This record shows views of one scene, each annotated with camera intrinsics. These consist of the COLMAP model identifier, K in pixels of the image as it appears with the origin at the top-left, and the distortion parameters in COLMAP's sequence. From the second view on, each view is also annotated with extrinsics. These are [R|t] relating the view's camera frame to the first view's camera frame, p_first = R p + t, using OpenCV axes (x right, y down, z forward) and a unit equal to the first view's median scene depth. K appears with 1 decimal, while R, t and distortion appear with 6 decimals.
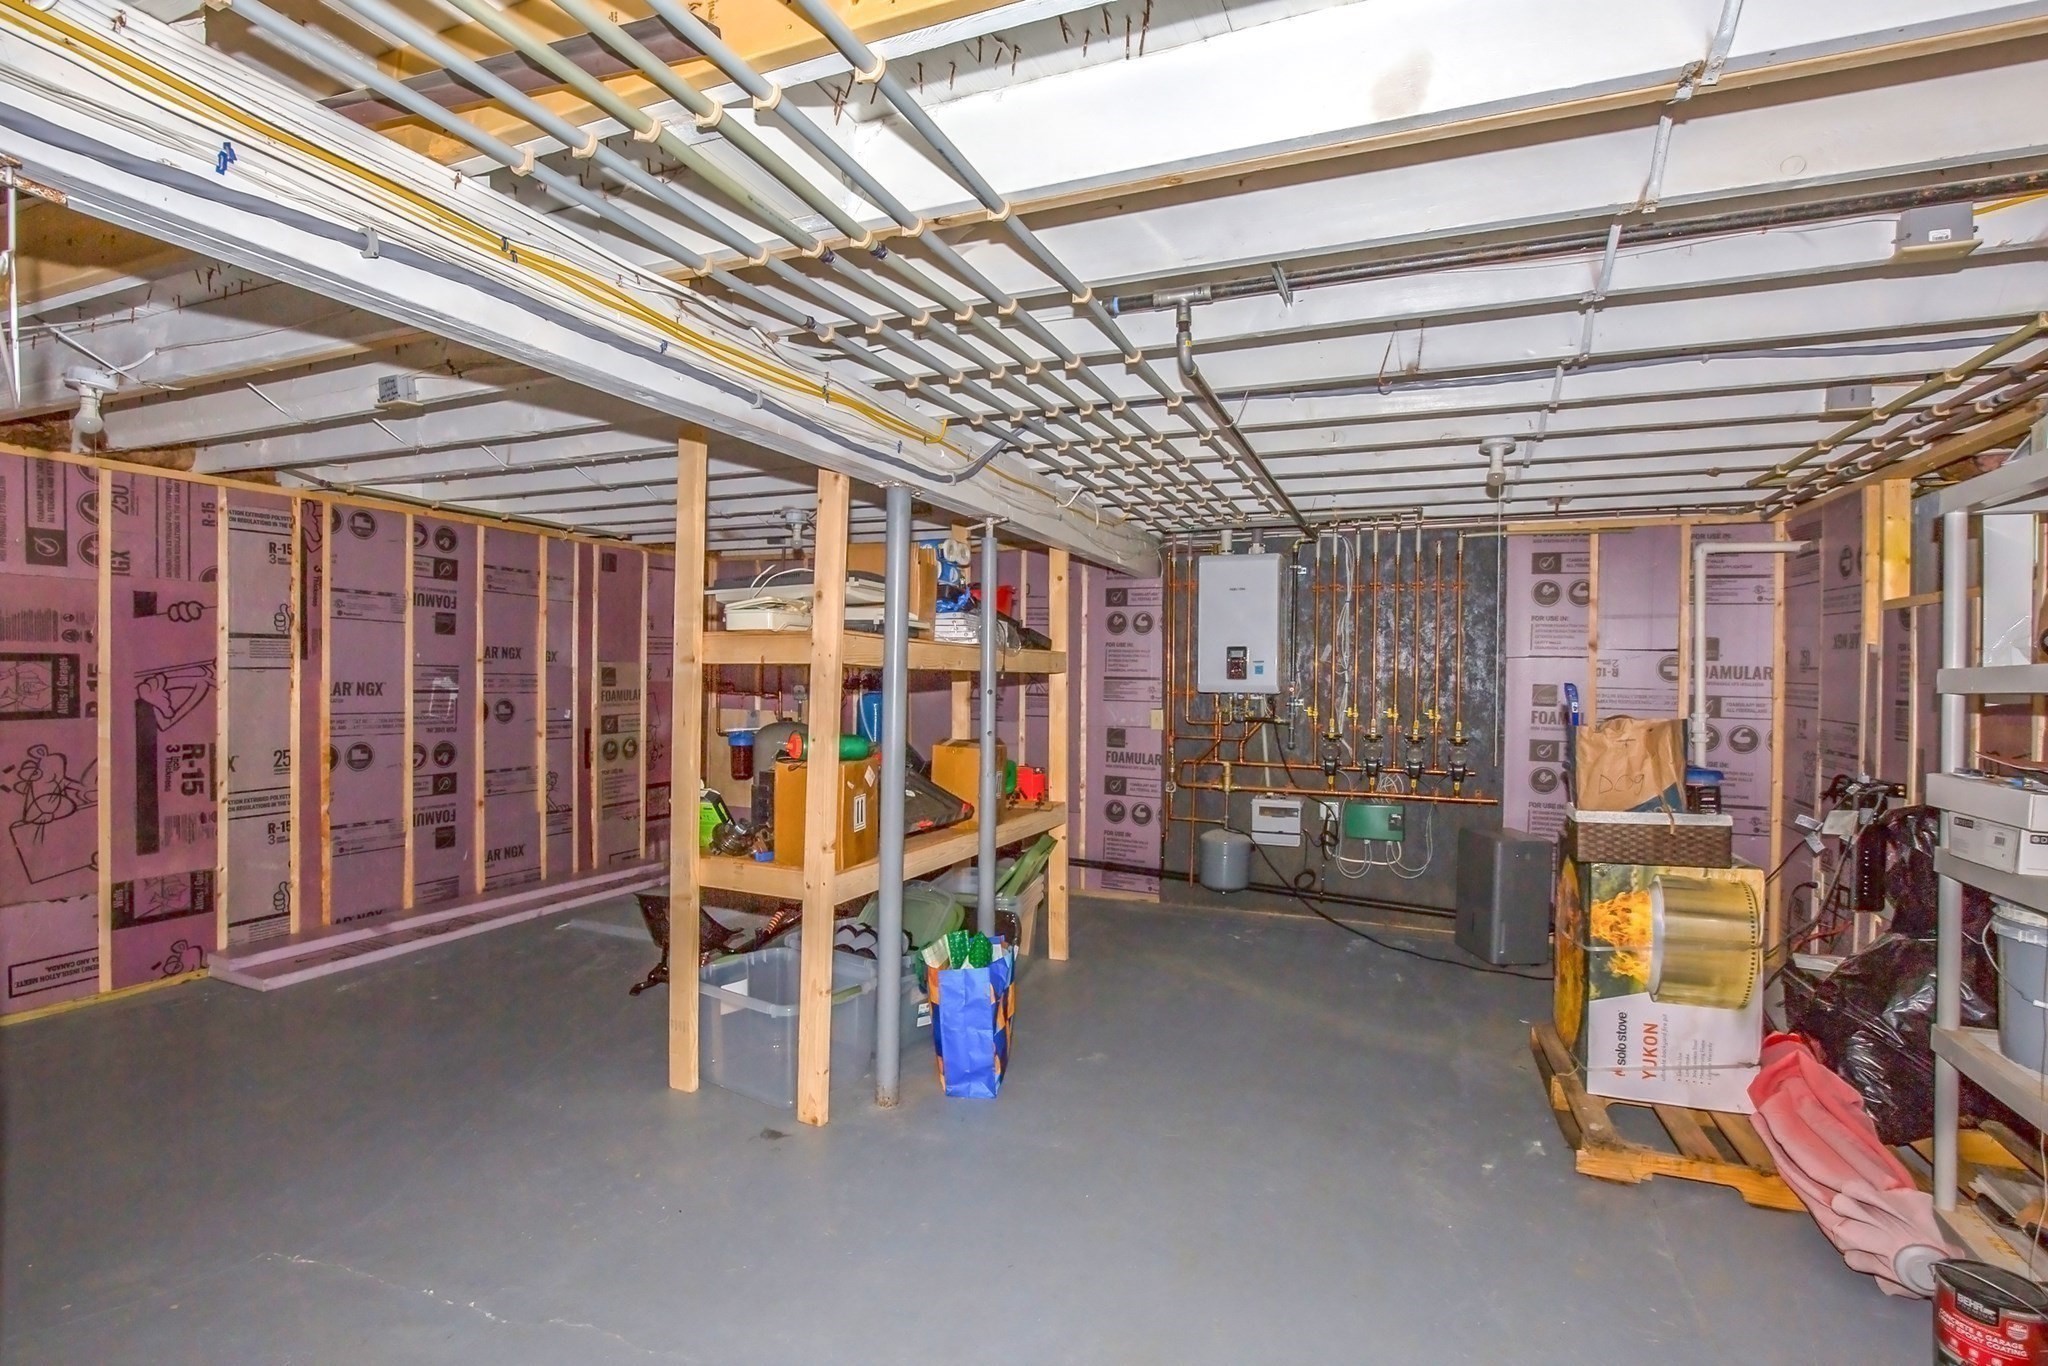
lens RADIAL K [[978.2, 0, 1031.4], [0, 978.2, 678.6], [0, 0, 1]] dist [-0.032589, 0.000406]
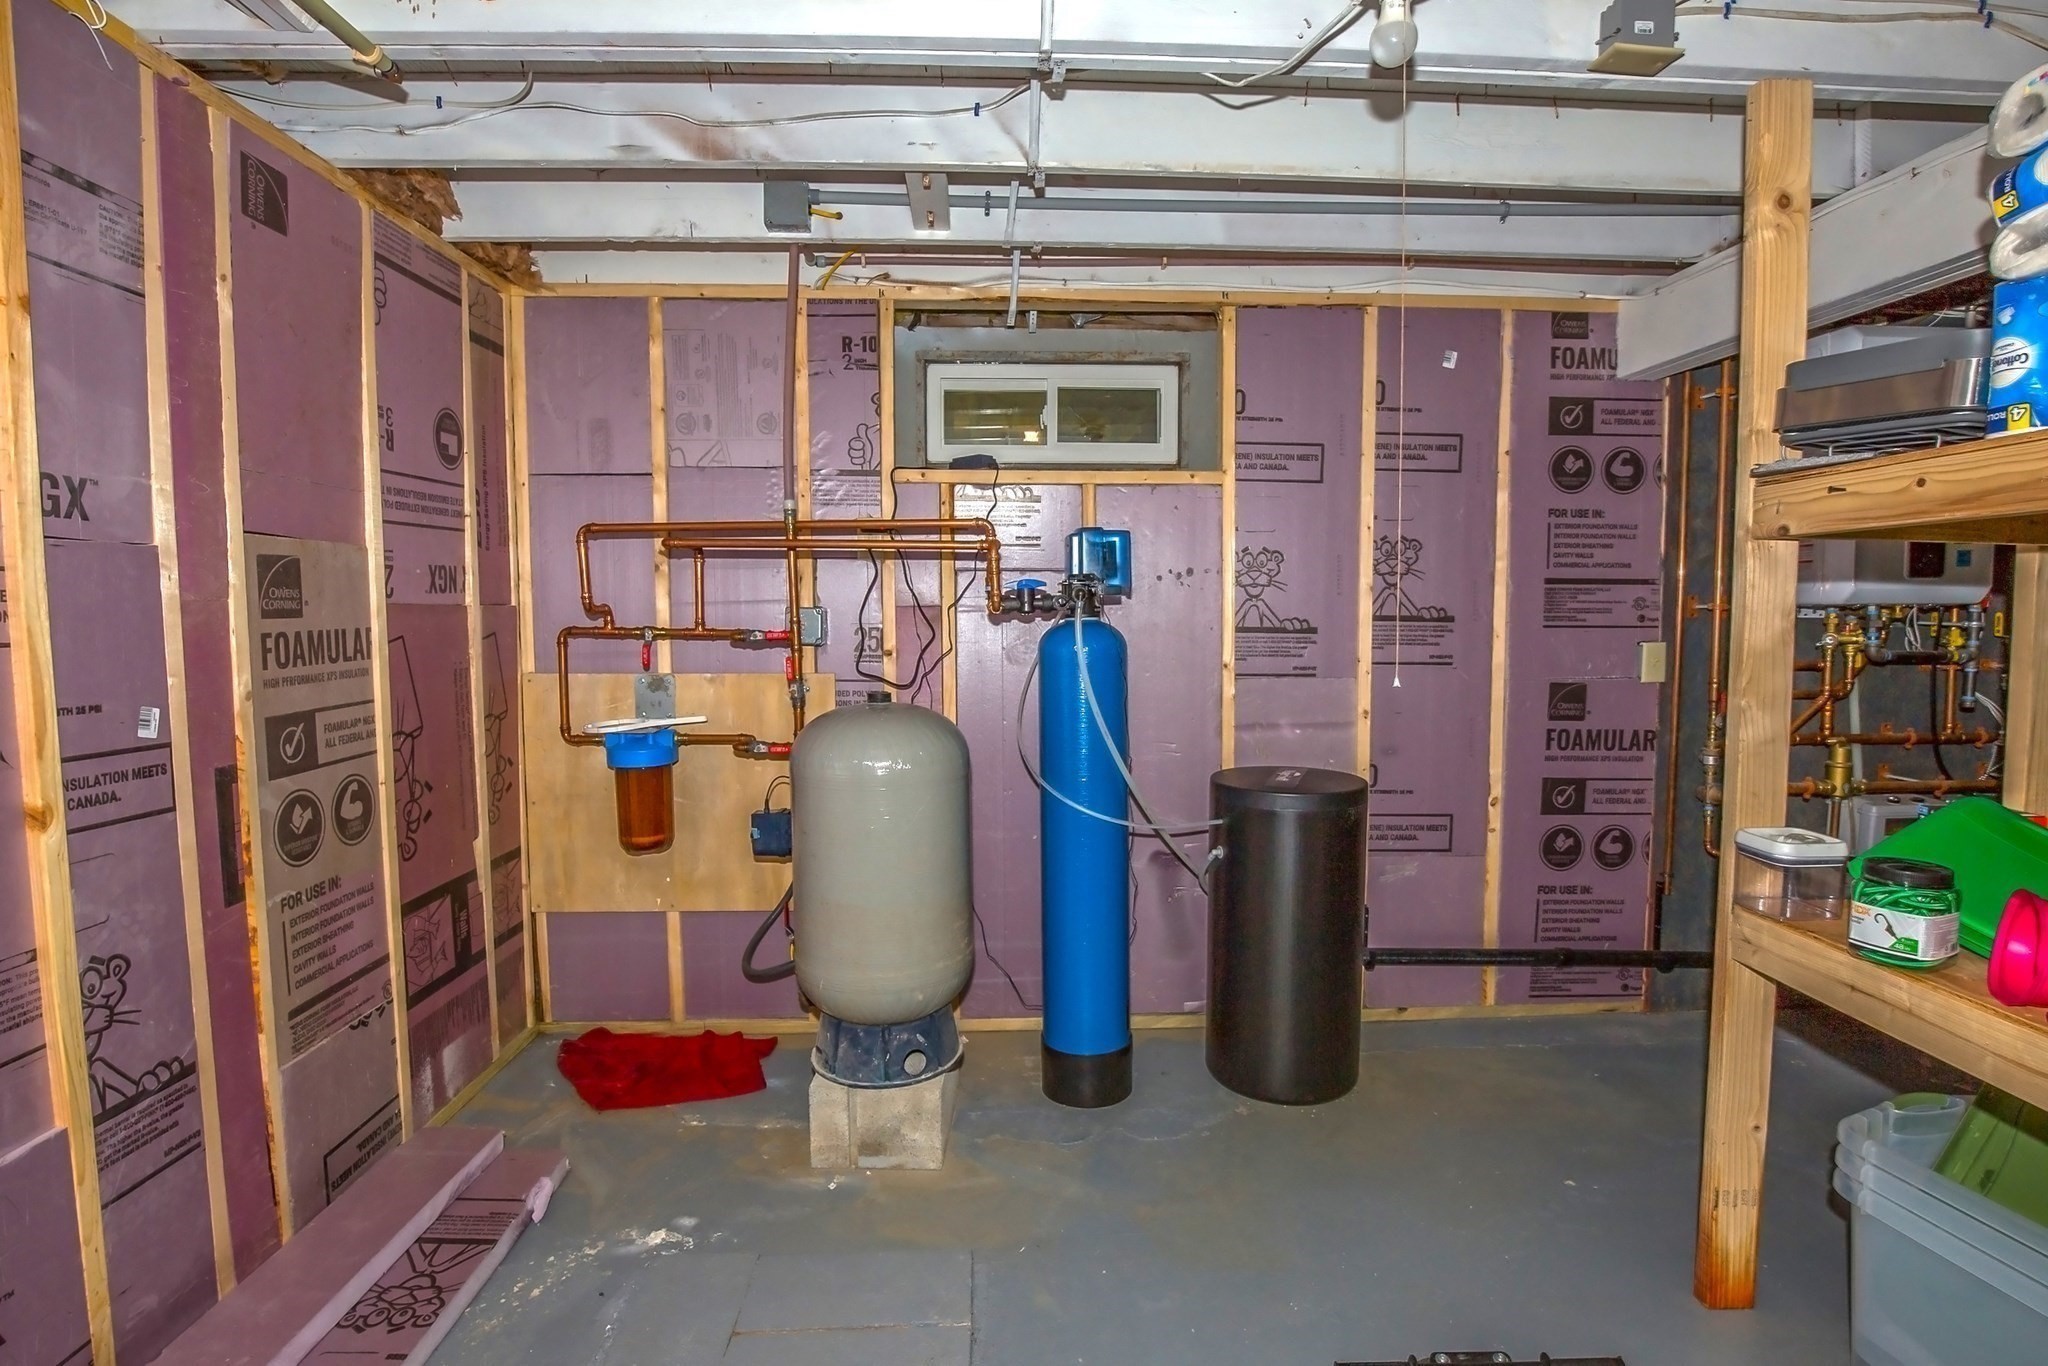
lens RADIAL K [[978.2, 0, 1031.4], [0, 978.2, 678.6], [0, 0, 1]] dist [-0.032589, 0.000406]
pose [[0.908622, -0.042967, 0.415402, -0.376034], [0.016491, 0.997609, 0.067117, 0.011423], [-0.417293, -0.054134, 0.907158, 0.684311]]
